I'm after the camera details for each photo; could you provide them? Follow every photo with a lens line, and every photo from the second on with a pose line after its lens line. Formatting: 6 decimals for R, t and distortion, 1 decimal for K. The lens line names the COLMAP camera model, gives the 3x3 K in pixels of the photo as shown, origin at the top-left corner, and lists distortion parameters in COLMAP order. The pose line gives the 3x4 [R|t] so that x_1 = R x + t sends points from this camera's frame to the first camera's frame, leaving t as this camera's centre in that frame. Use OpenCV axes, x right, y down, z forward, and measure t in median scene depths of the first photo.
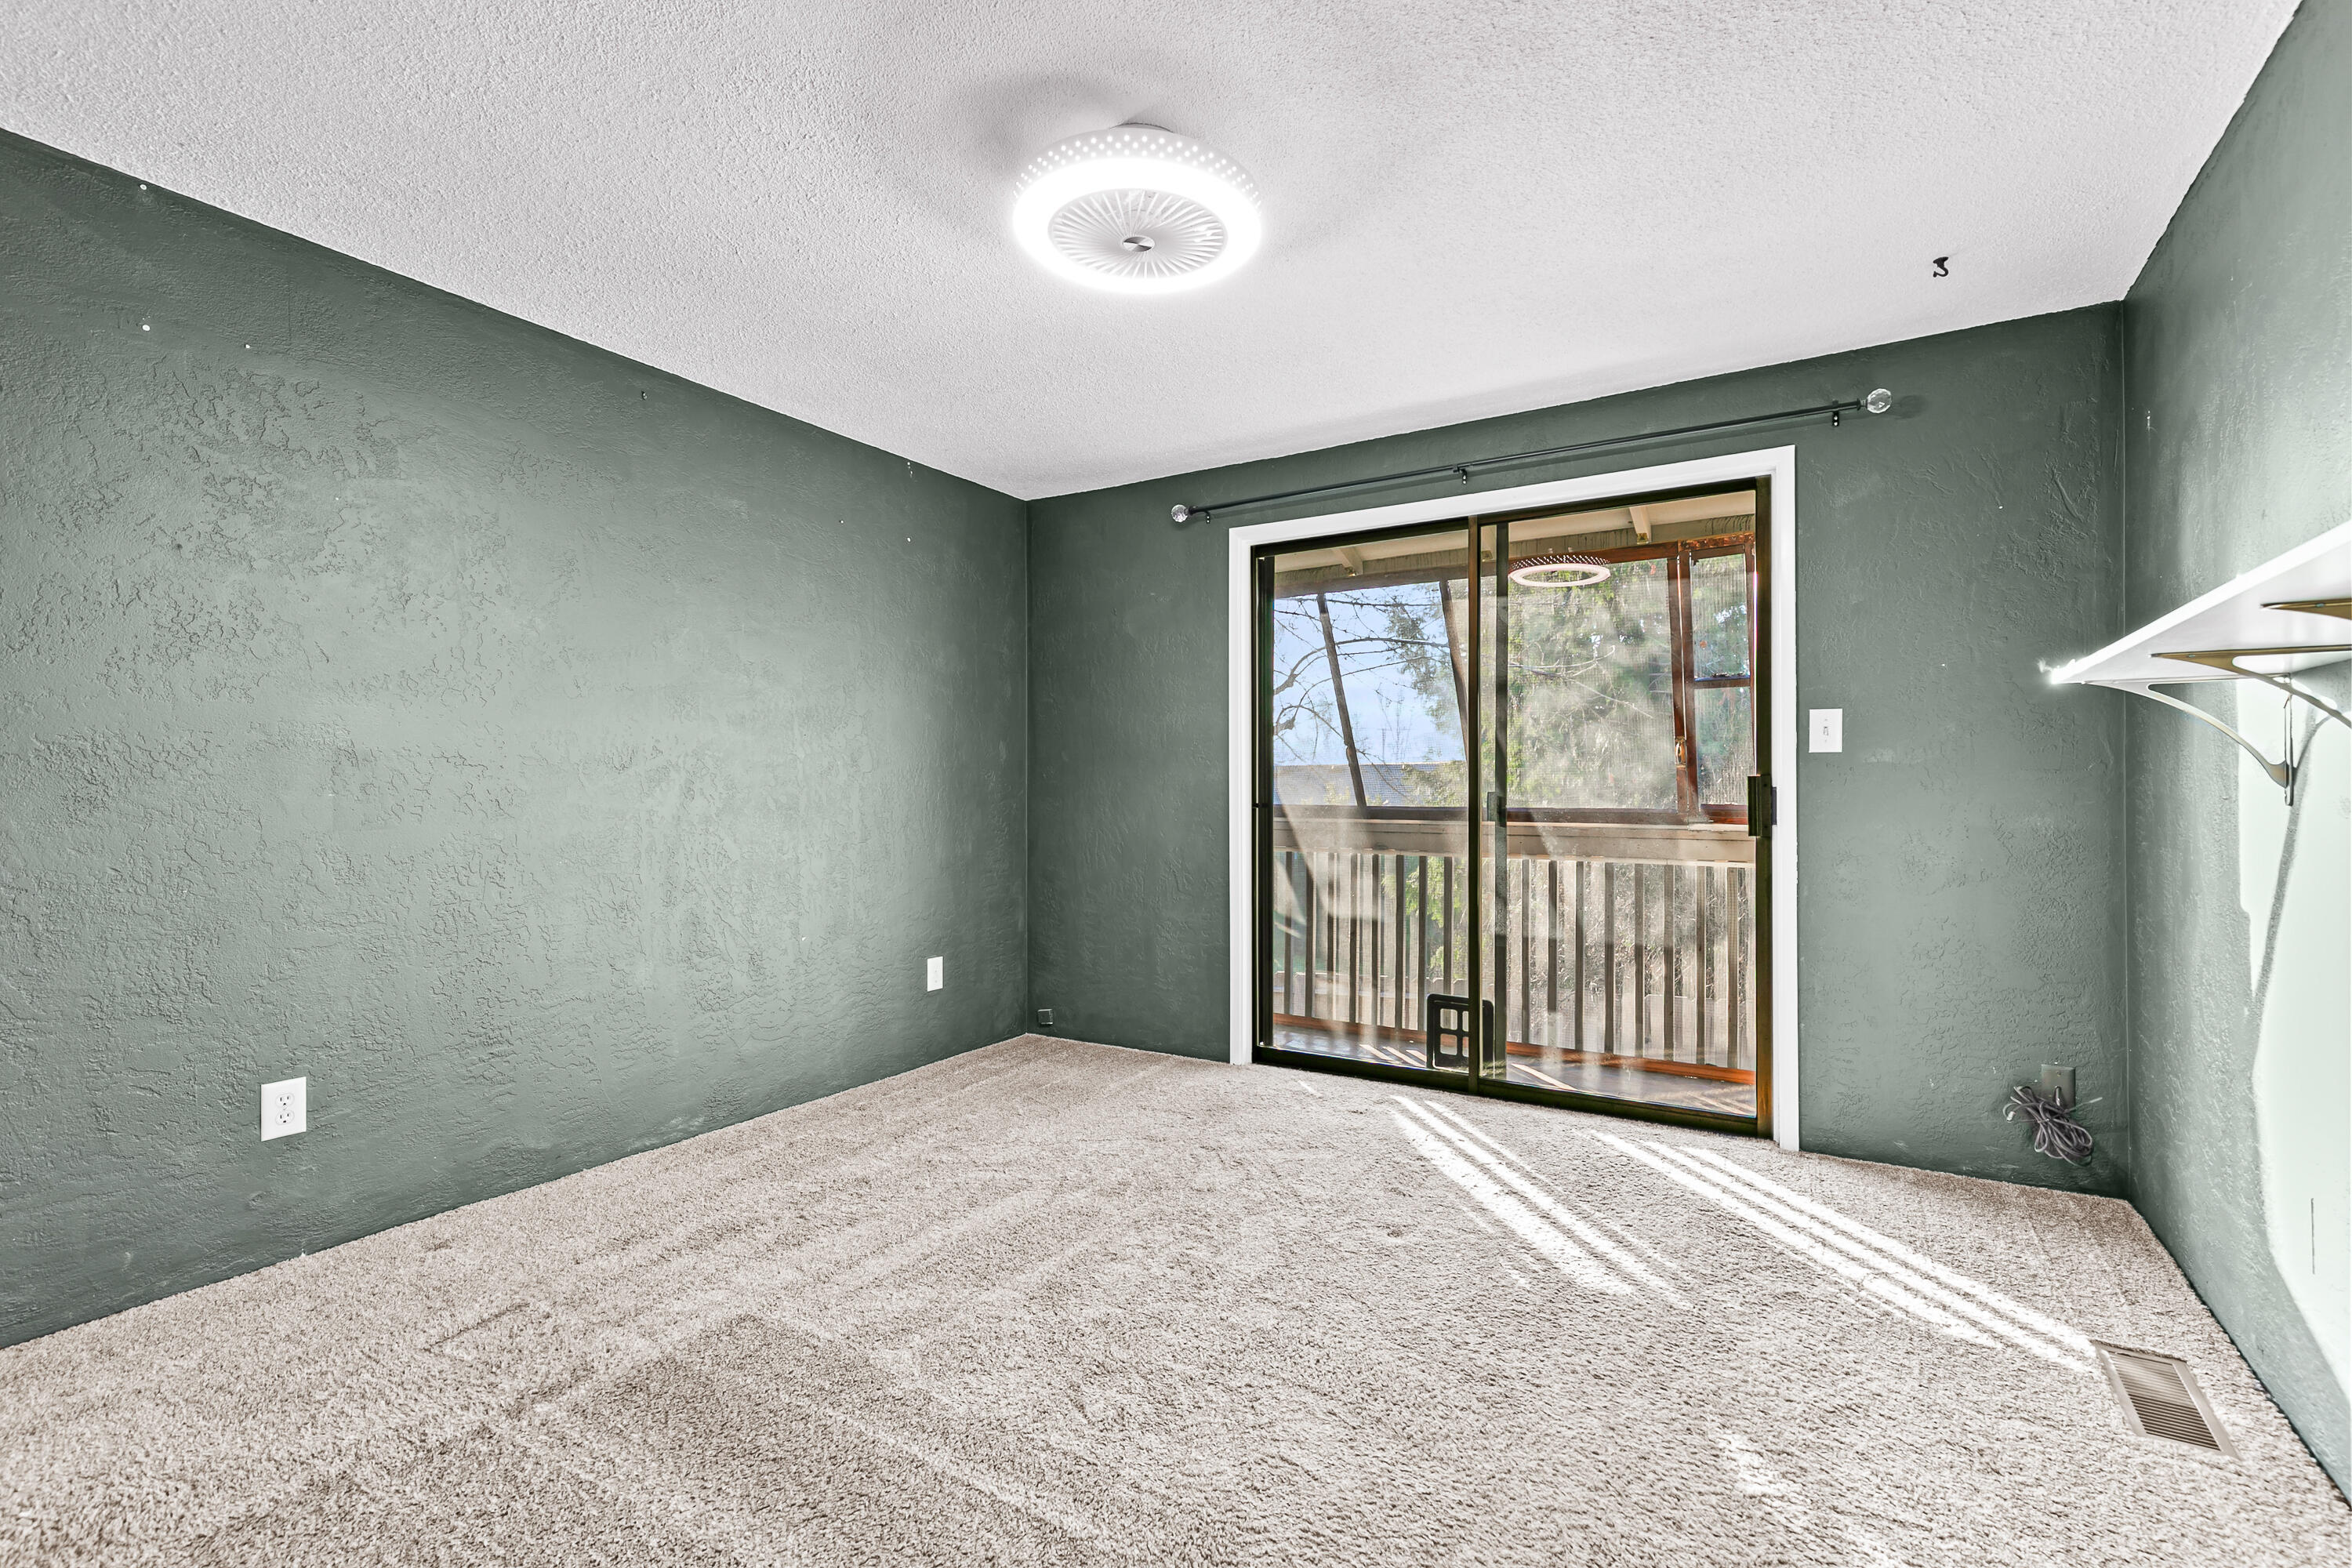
lens RADIAL K [[1074.4, 0, 1183.4], [0, 1074.4, 787.2], [0, 0, 1]] dist [0.010075, 0.000081]
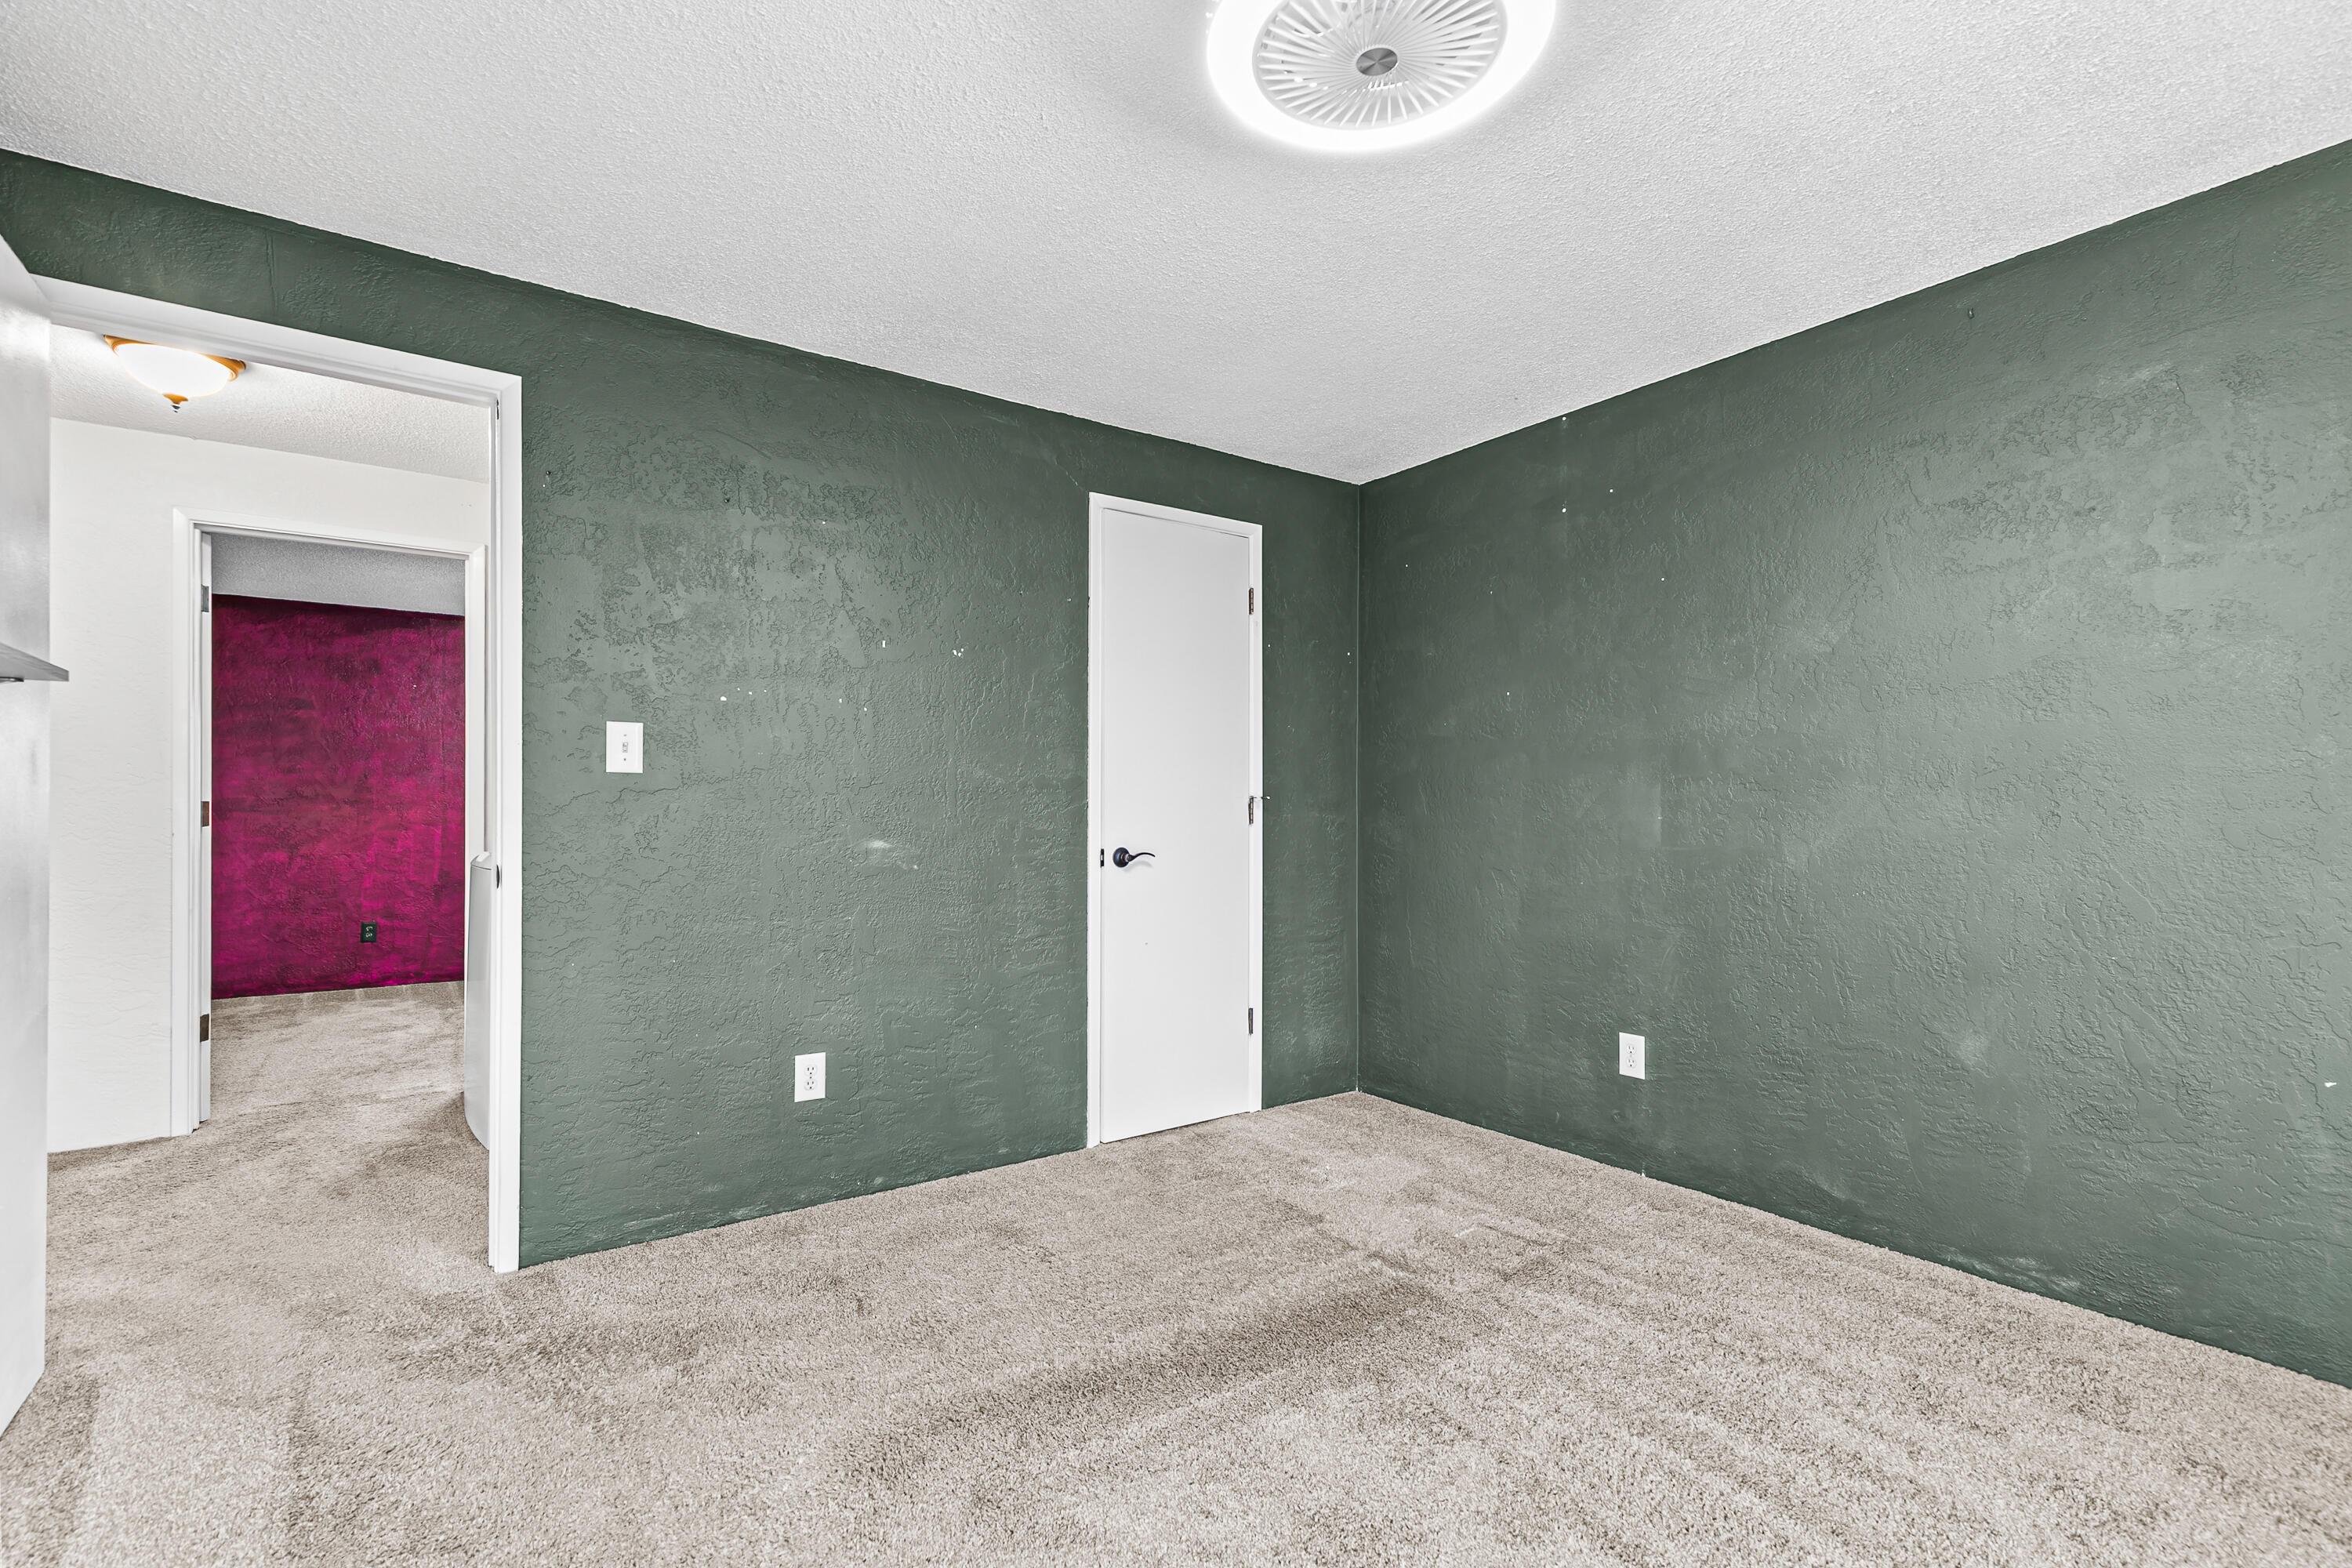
lens RADIAL K [[1055.0, 0, 1177.6], [0, 1055.0, 817.0], [0, 0, 1]] dist [0.016367, 0.000075]
pose [[-0.397681, -0.003996, -0.917515, 0.571250], [0.001137, 0.999988, -0.004848, 0.011608], [0.917523, -0.002971, -0.397671, 1.005545]]
